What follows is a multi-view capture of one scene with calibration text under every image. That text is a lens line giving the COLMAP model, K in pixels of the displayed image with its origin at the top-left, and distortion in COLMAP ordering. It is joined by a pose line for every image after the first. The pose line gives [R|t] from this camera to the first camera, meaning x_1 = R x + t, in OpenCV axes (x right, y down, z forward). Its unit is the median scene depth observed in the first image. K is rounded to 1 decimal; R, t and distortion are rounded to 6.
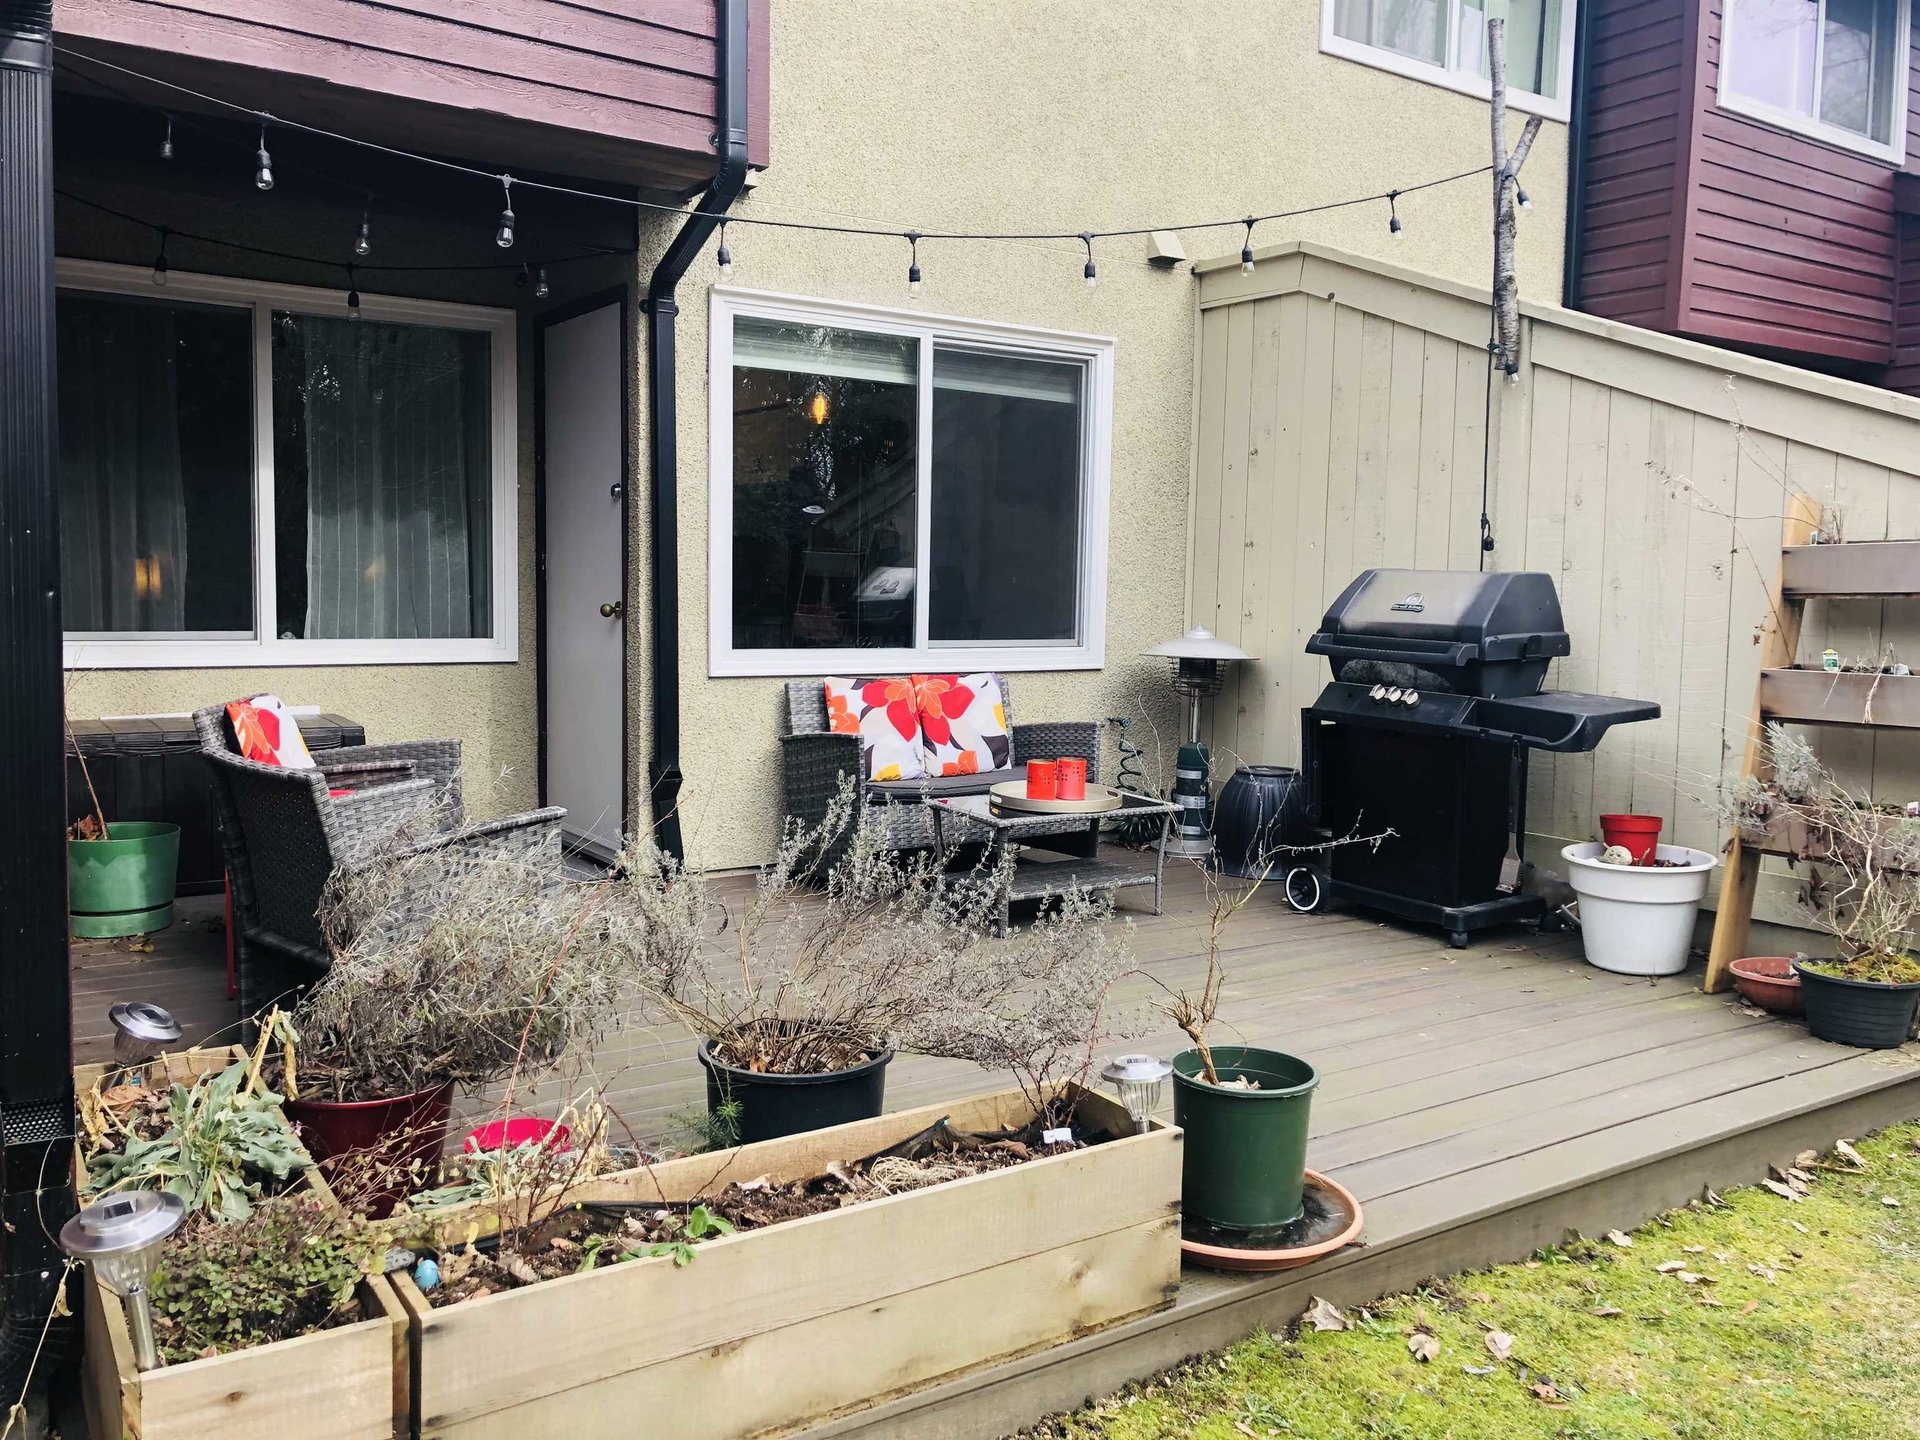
lens RADIAL K [[1559.3, 0, 969.8], [0, 1559.3, 702.5], [0, 0, 1]] dist [0.059176, -0.073157]
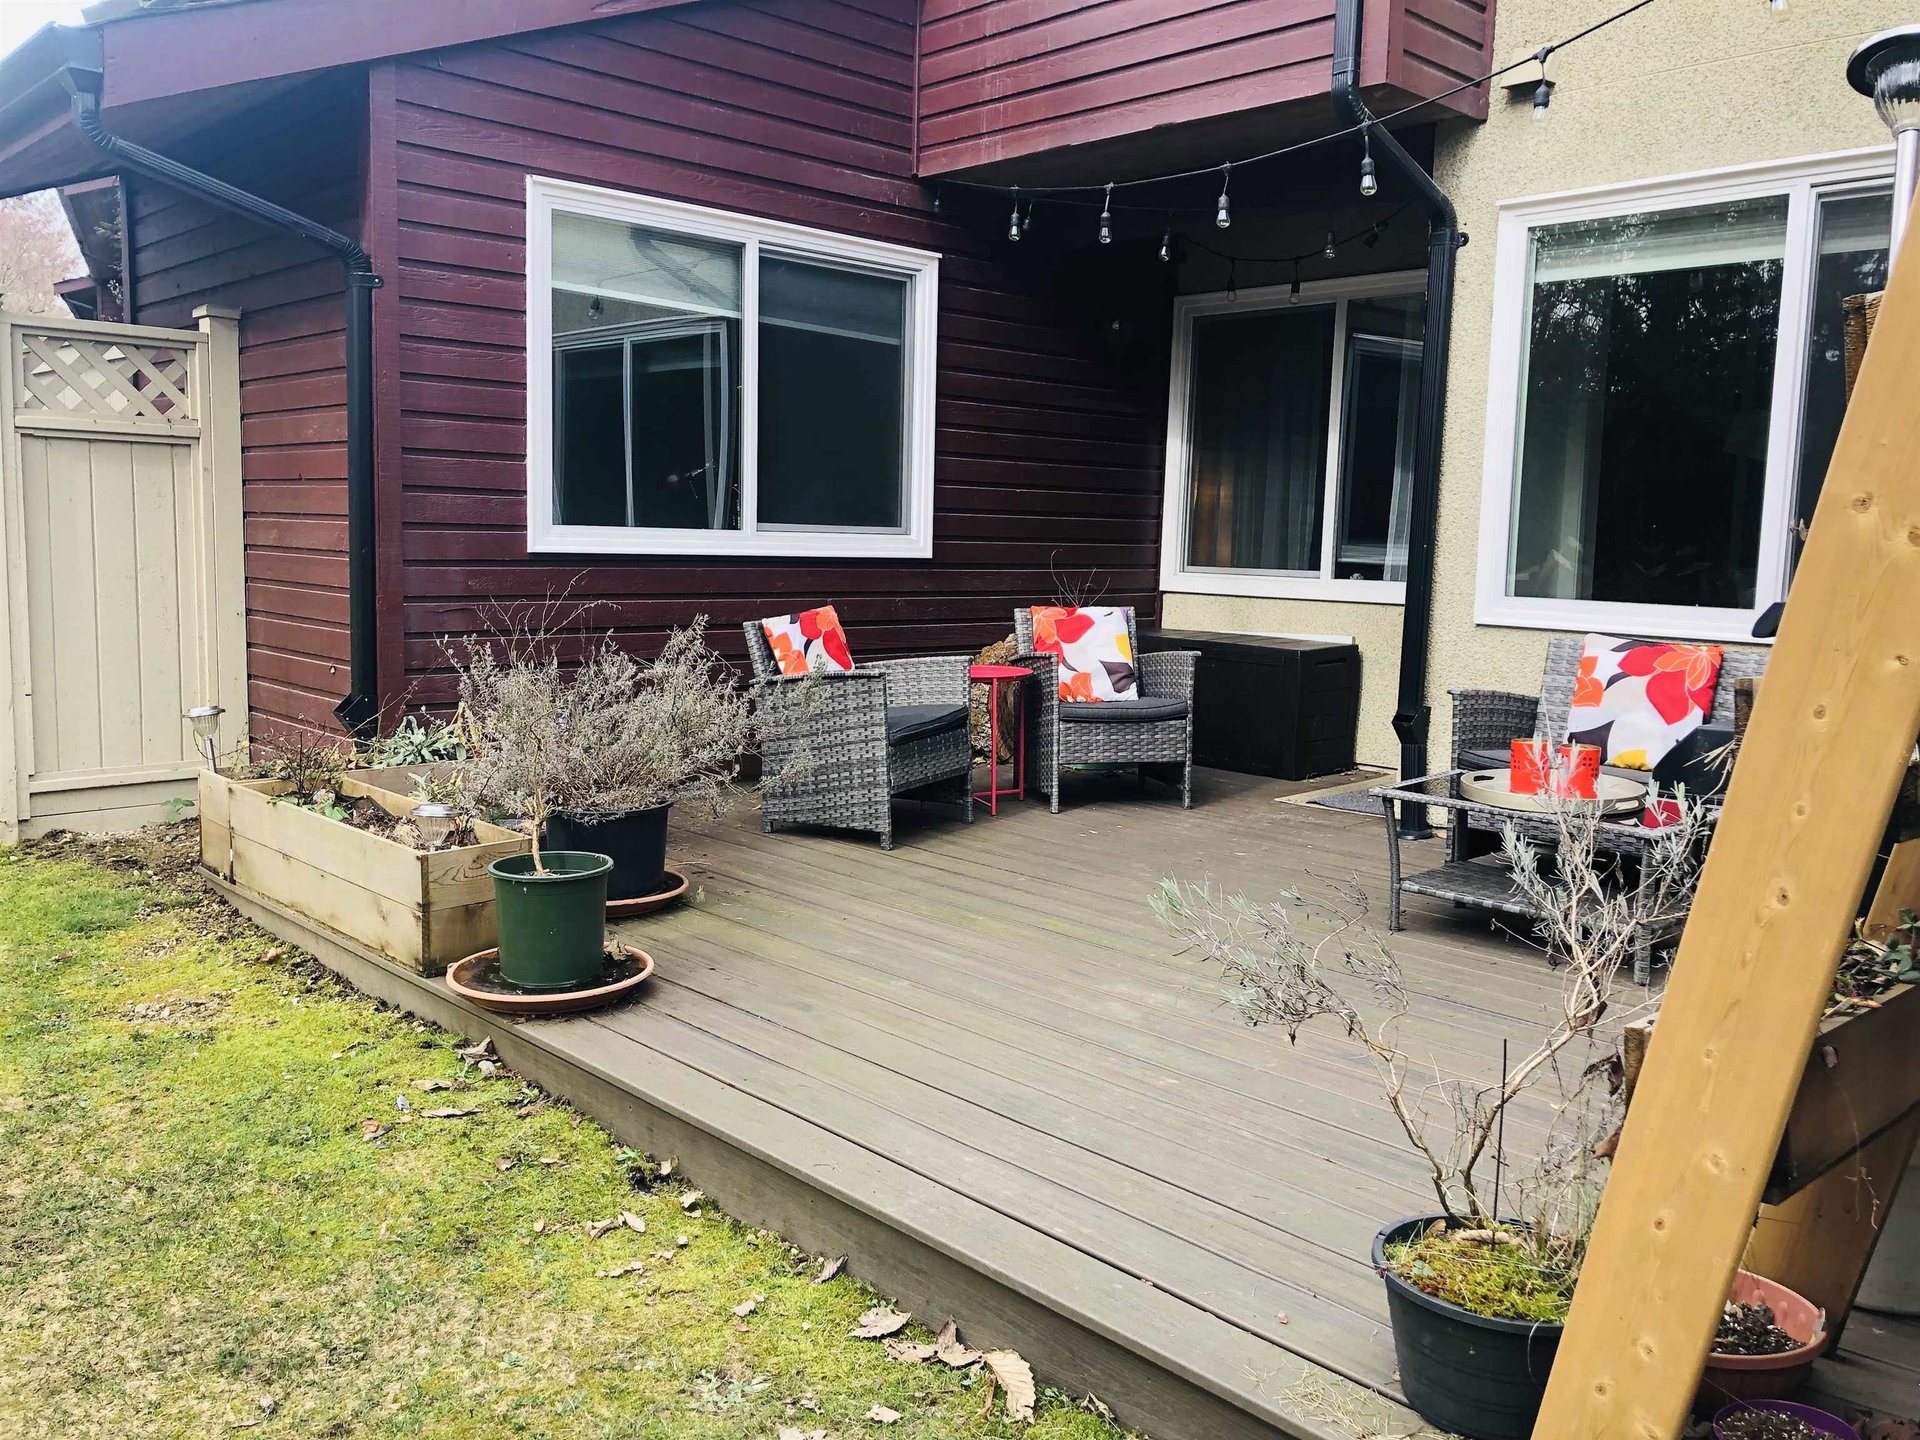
lens RADIAL K [[1559.3, 0, 967.0], [0, 1559.3, 710.9], [0, 0, 1]] dist [0.059176, -0.073157]
pose [[0.151043, 0.109426, -0.982452, 0.705646], [-0.086261, 0.991522, 0.097175, -0.027558], [0.984756, 0.070070, 0.159202, 0.525717]]
